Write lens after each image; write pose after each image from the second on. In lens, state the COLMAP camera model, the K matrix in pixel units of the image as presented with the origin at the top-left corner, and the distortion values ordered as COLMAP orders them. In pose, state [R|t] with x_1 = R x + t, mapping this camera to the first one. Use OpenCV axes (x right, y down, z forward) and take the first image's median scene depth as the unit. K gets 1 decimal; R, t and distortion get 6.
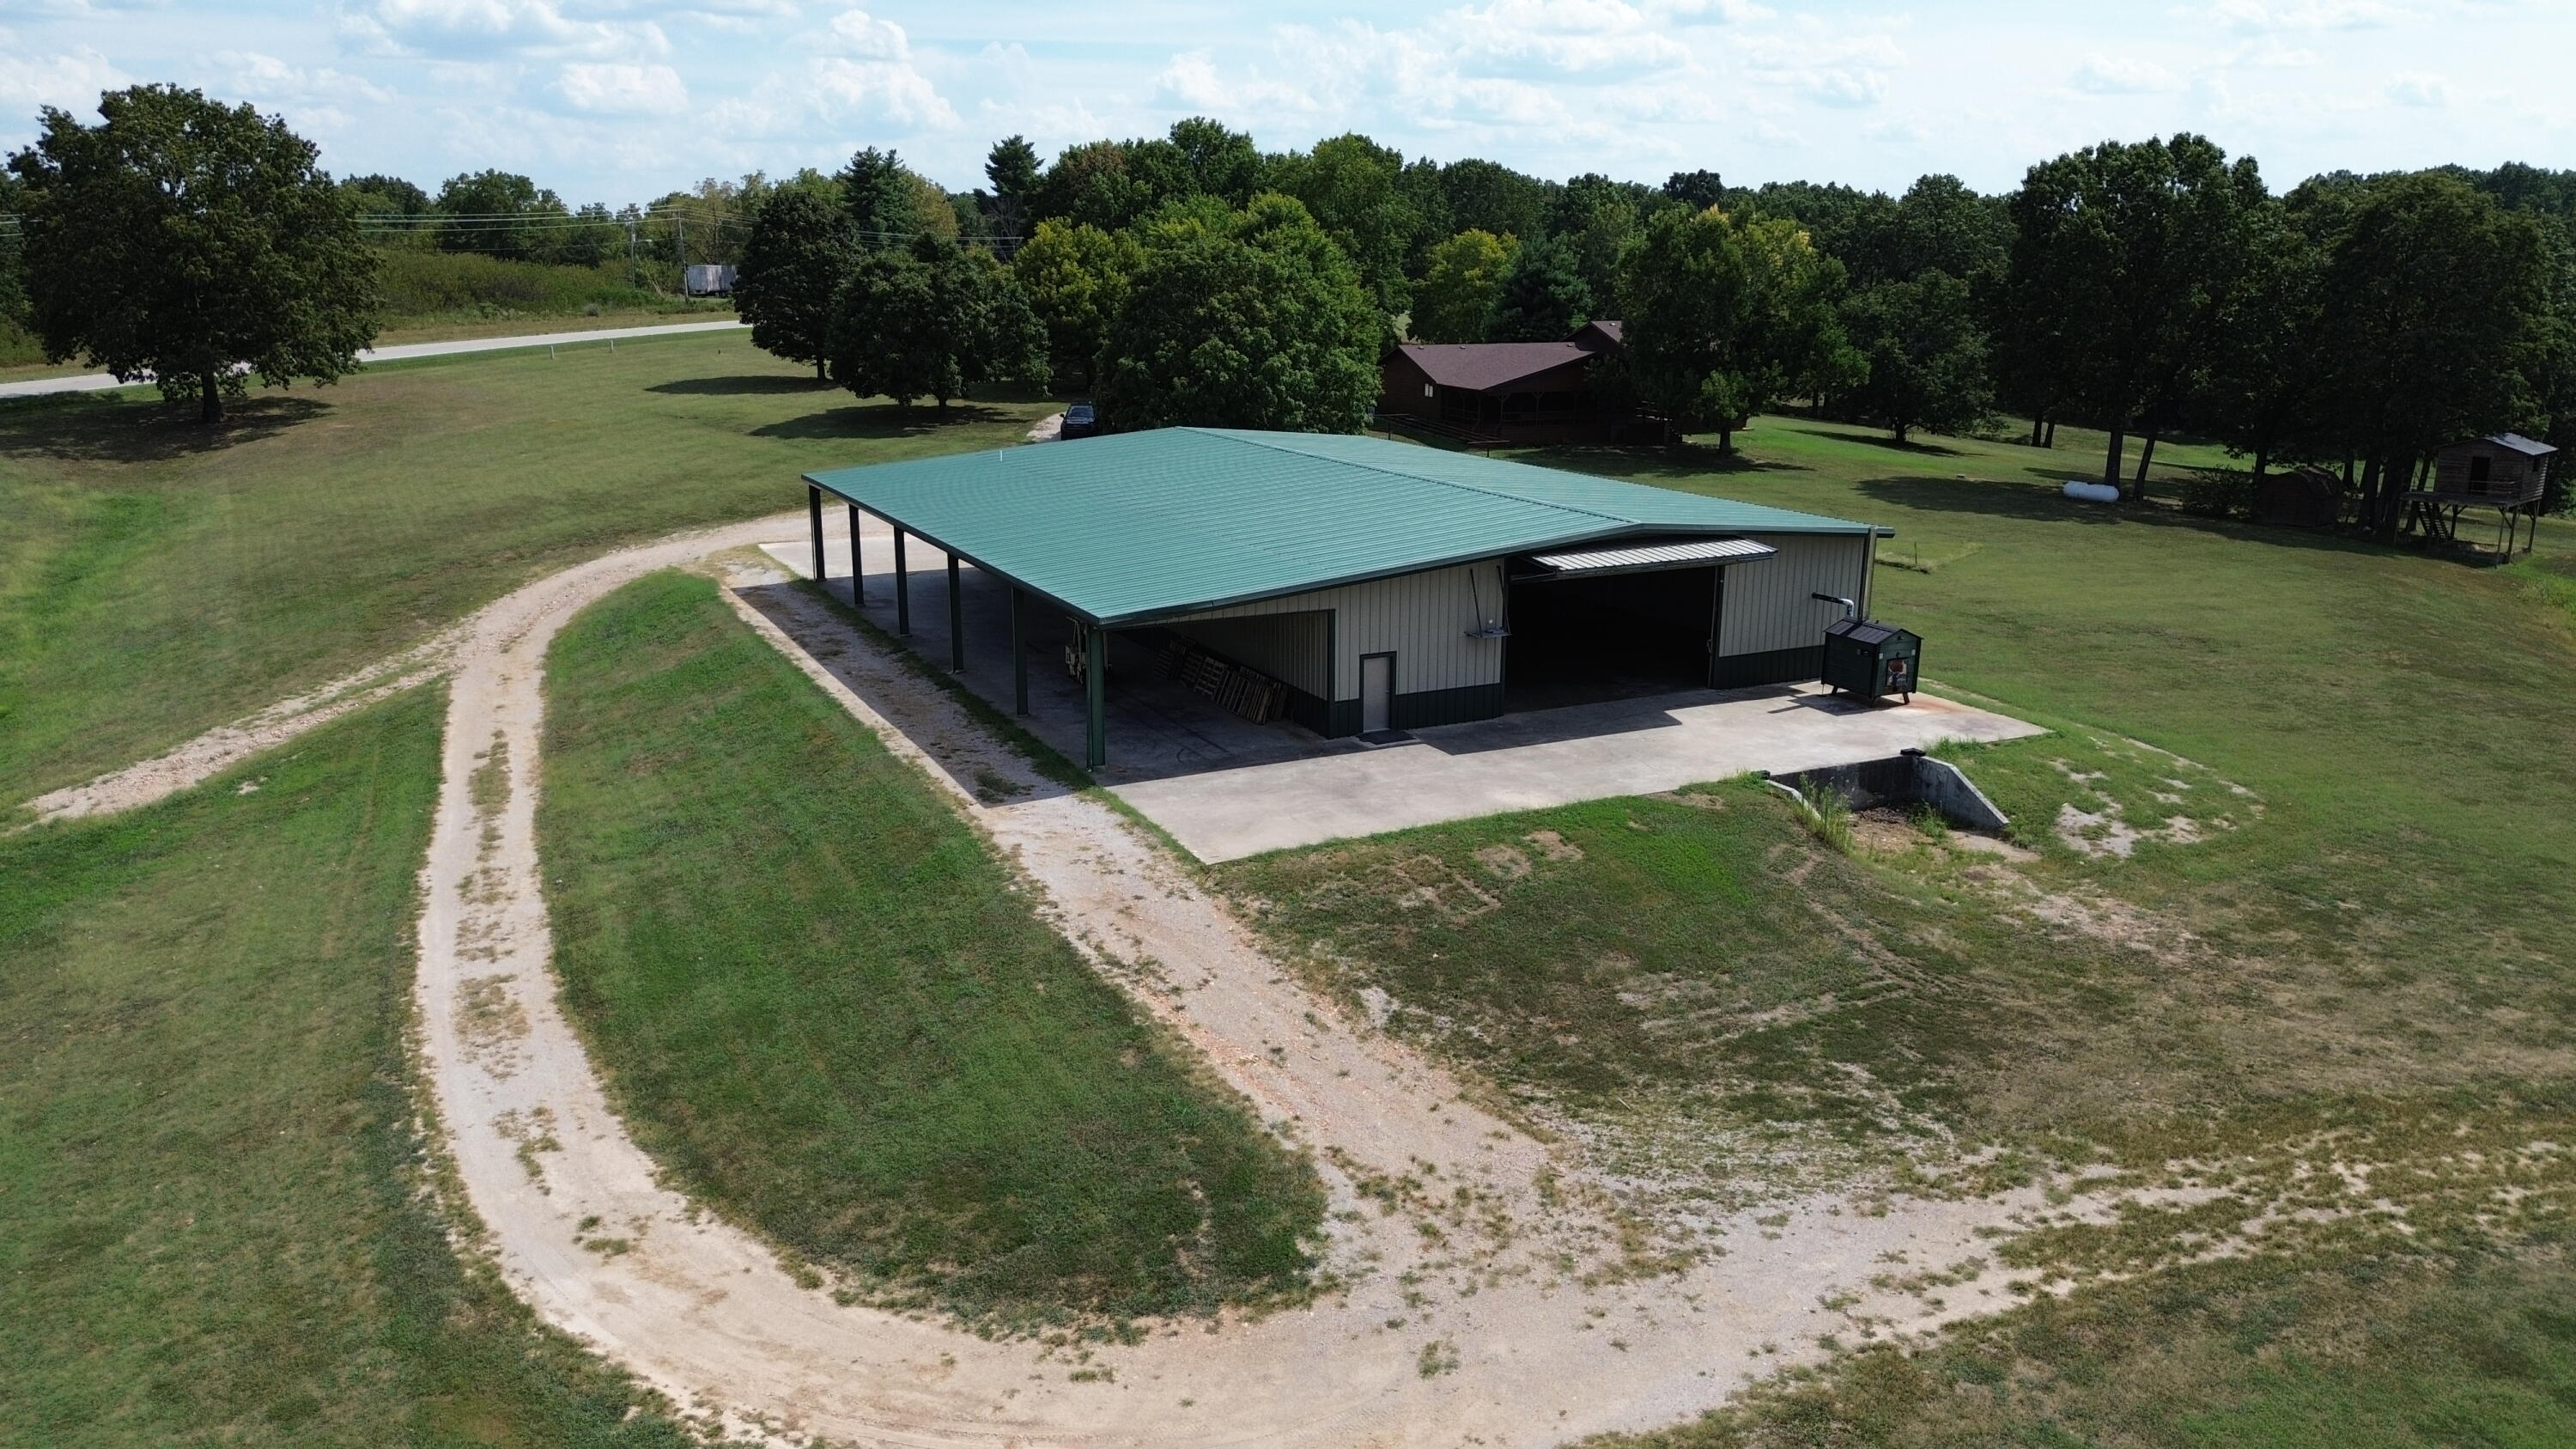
lens RADIAL K [[1828.6, 0, 1288.2], [0, 1828.6, 743.6], [0, 0, 1]] dist [0.068372, -0.067870]
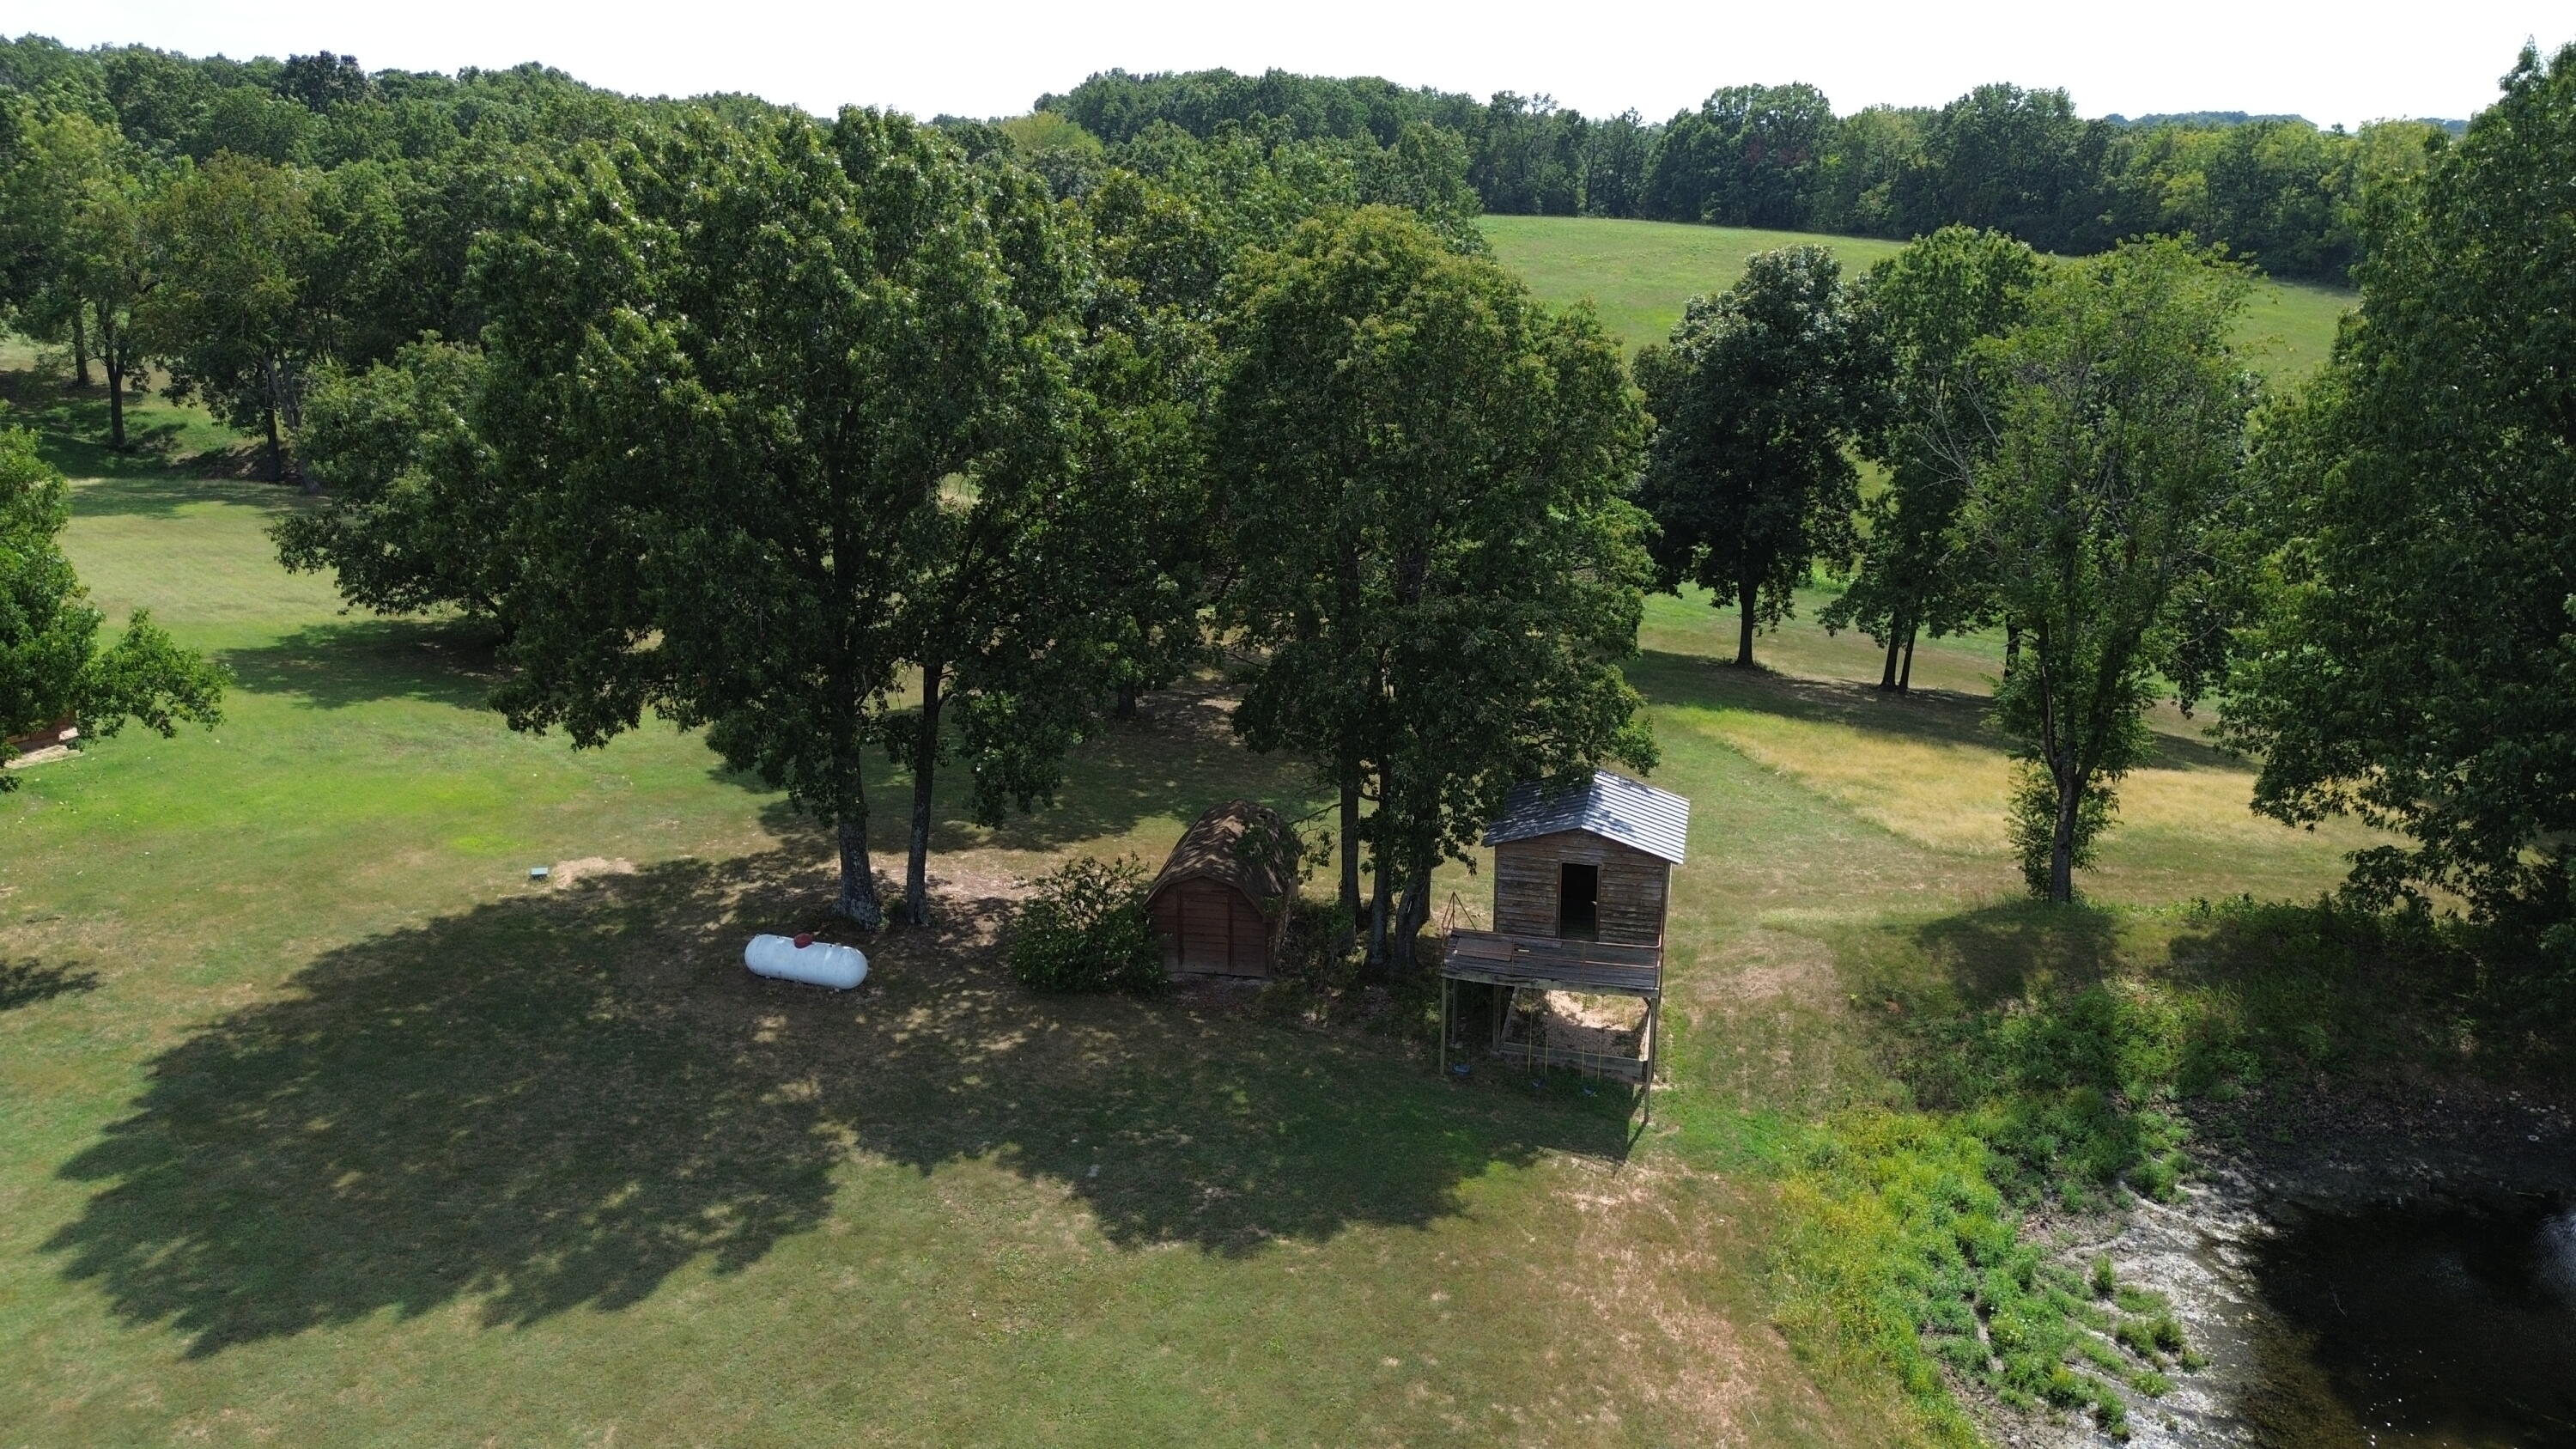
lens RADIAL K [[1841.4, 0, 1294.0], [0, 1841.4, 699.1], [0, 0, 1]] dist [0.076737, -0.083832]
pose [[0.829585, -0.167849, 0.532555, 0.789994], [0.145351, 0.985784, 0.084277, -0.542636], [-0.539130, 0.007492, 0.842189, 1.477877]]
